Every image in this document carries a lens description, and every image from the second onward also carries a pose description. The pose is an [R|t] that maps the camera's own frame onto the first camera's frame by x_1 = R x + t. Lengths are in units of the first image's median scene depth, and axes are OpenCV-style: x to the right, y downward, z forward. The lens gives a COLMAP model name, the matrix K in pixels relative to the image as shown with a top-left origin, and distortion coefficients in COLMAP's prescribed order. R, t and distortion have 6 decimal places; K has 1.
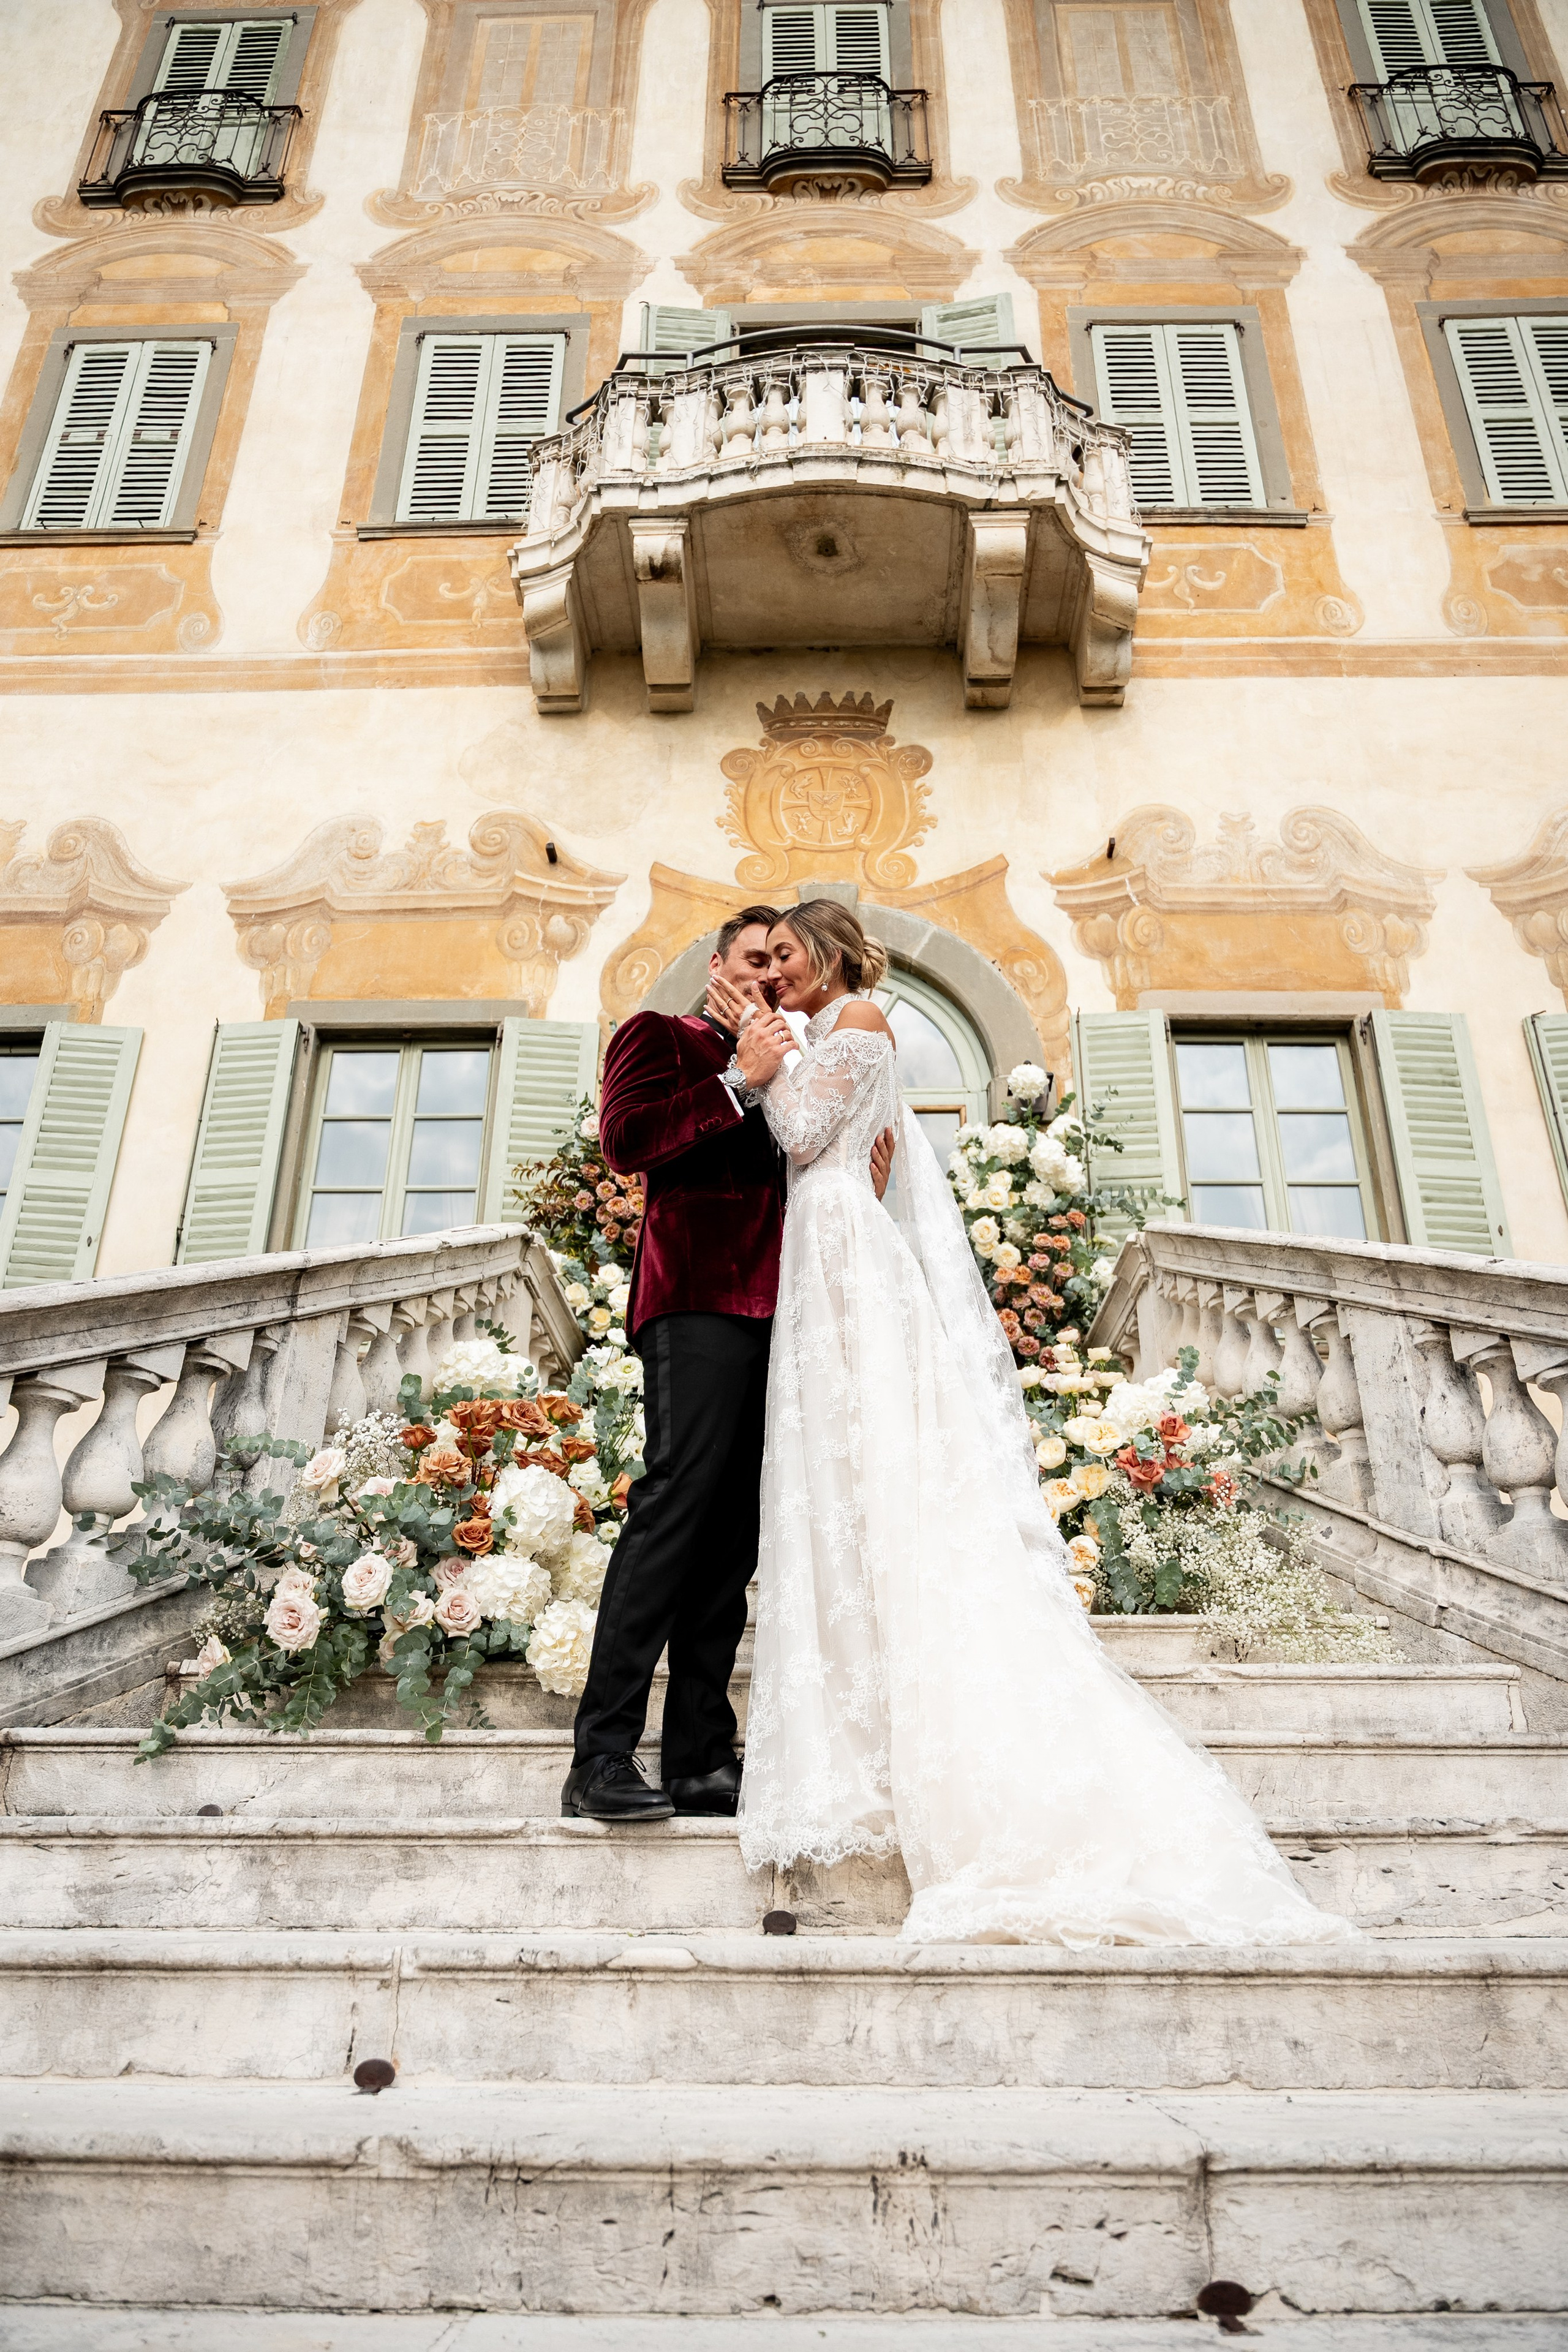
lens RADIAL K [[1563.5, 0, 789.1], [0, 1563.5, 1176.1], [0, 0, 1]] dist [0.005496, -0.023832]
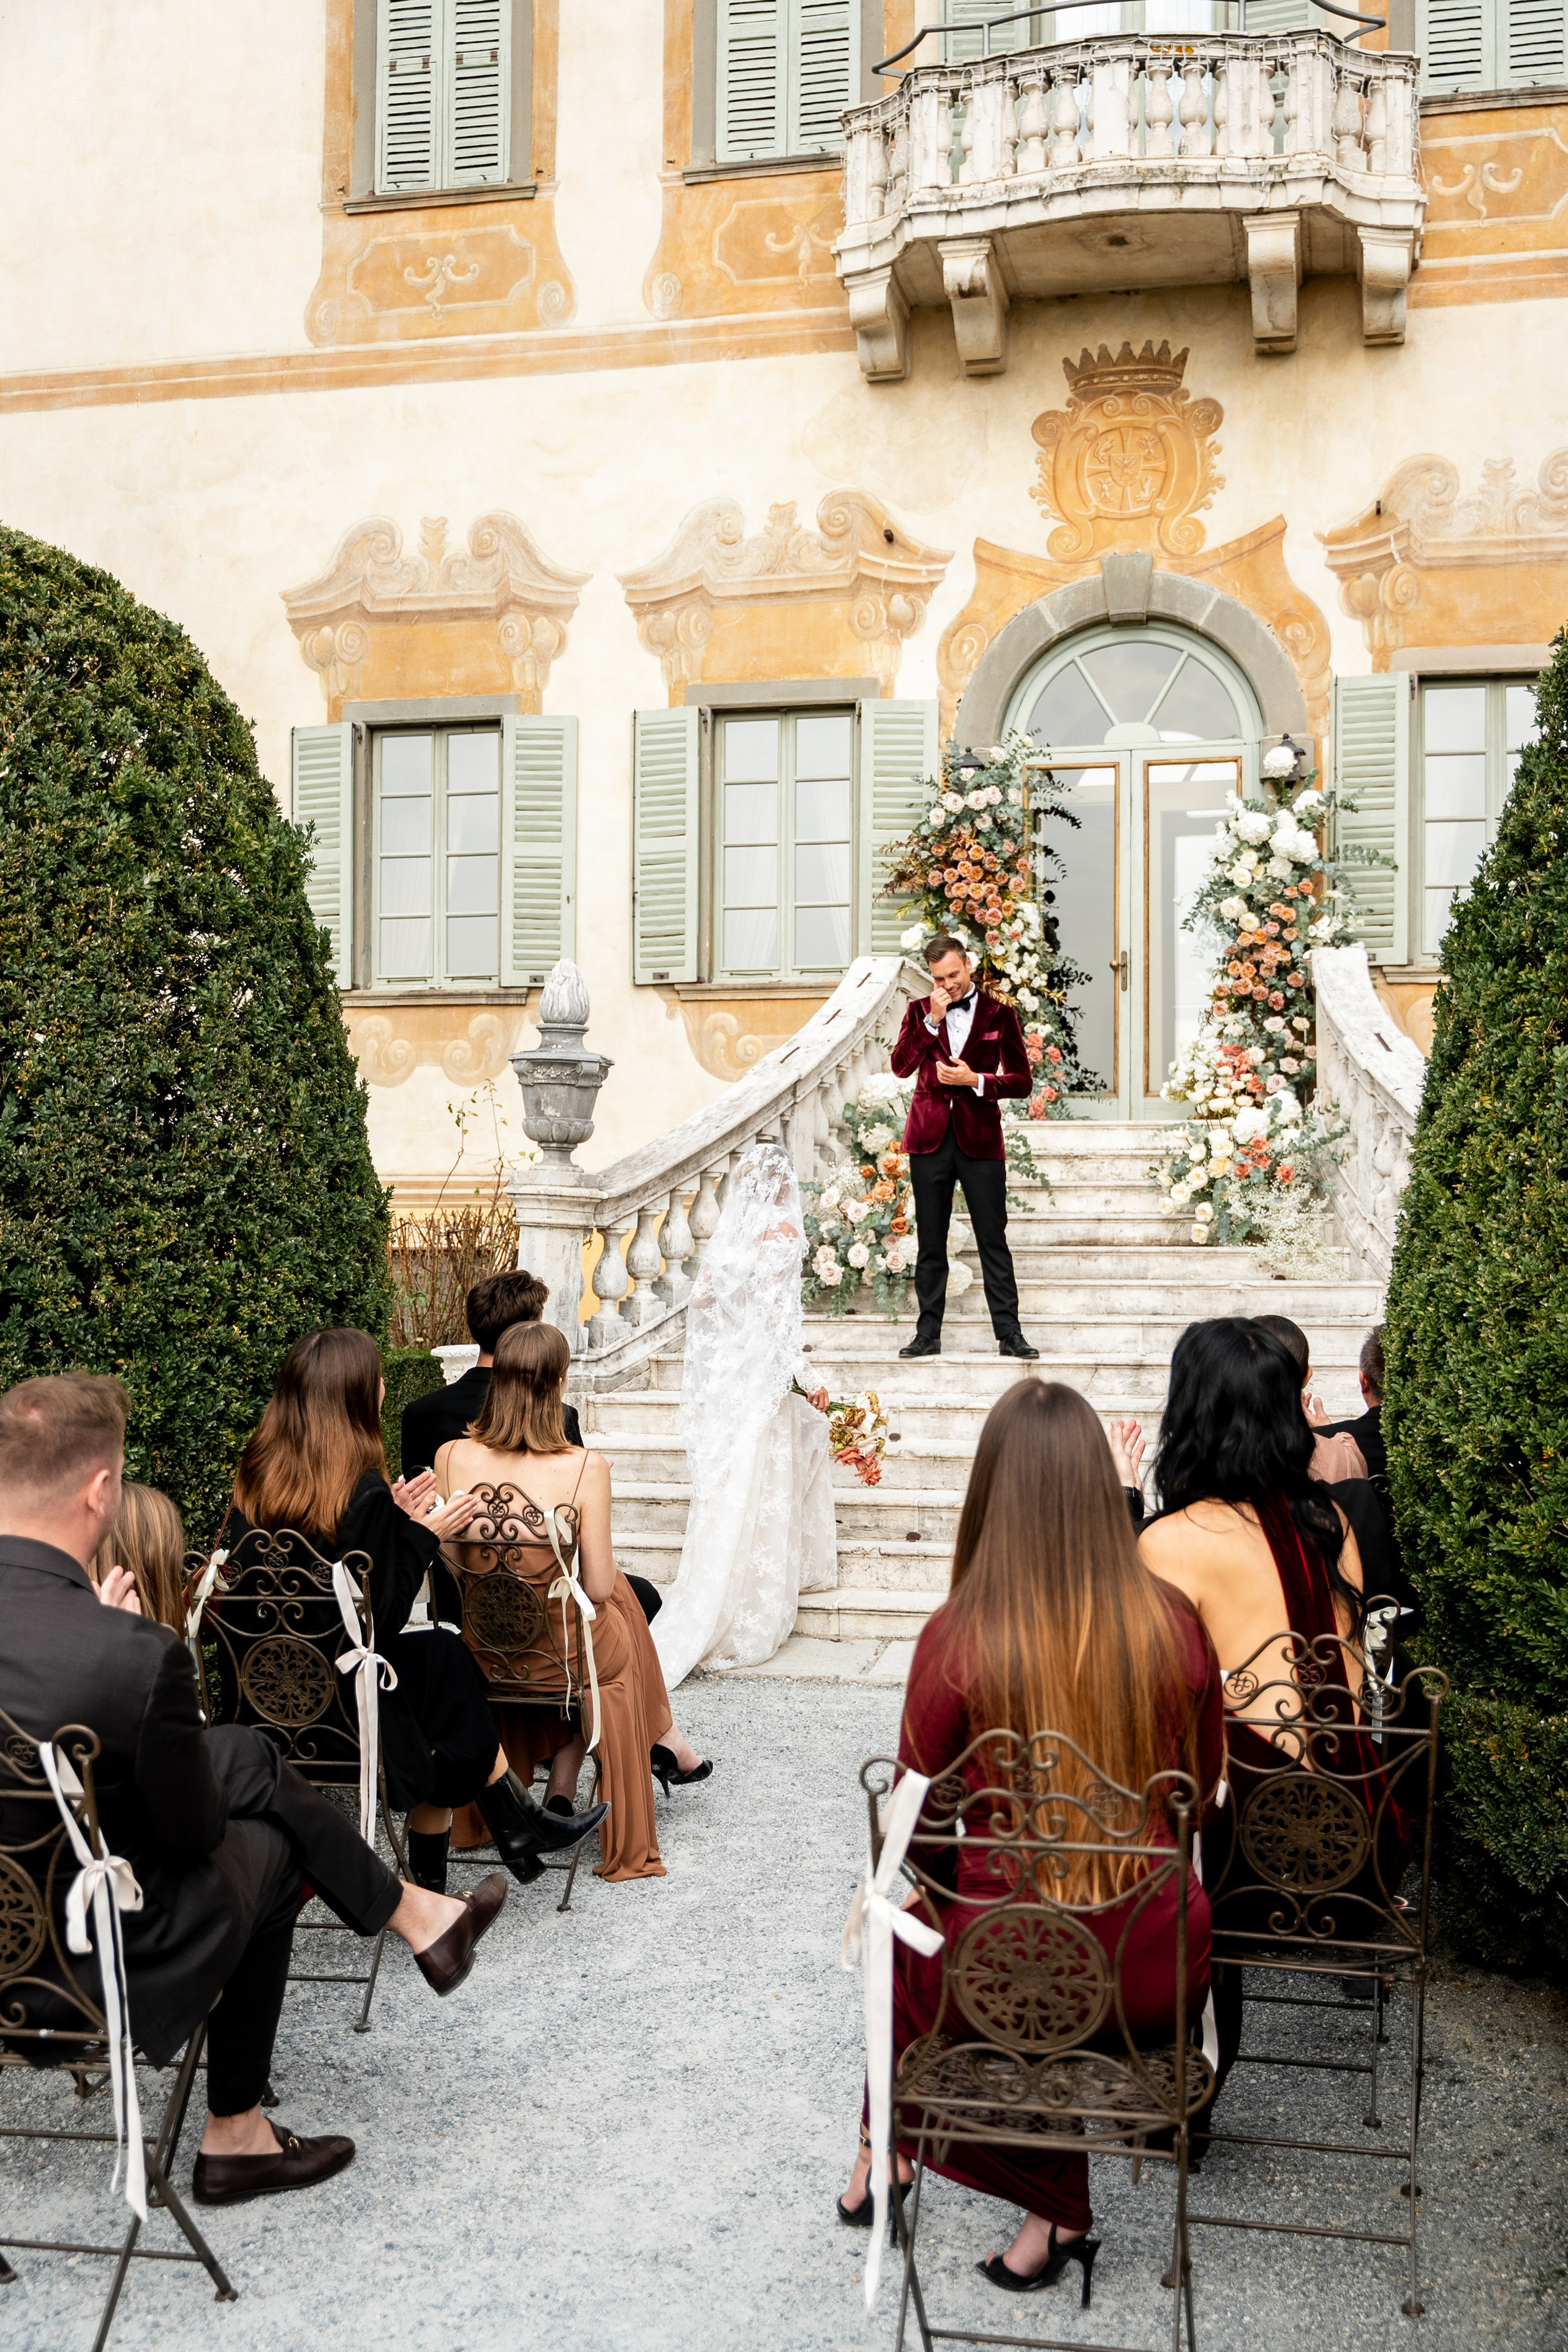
lens RADIAL K [[2447.8, 0, 809.3], [0, 2447.8, 1178.5], [0, 0, 1]] dist [-0.001907, 0.006558]
pose [[0.982584, -0.006037, -0.185721, 0.130208], [0.077613, 0.921448, 0.380670, -0.478852], [0.168834, -0.388455, 0.905869, -0.878041]]
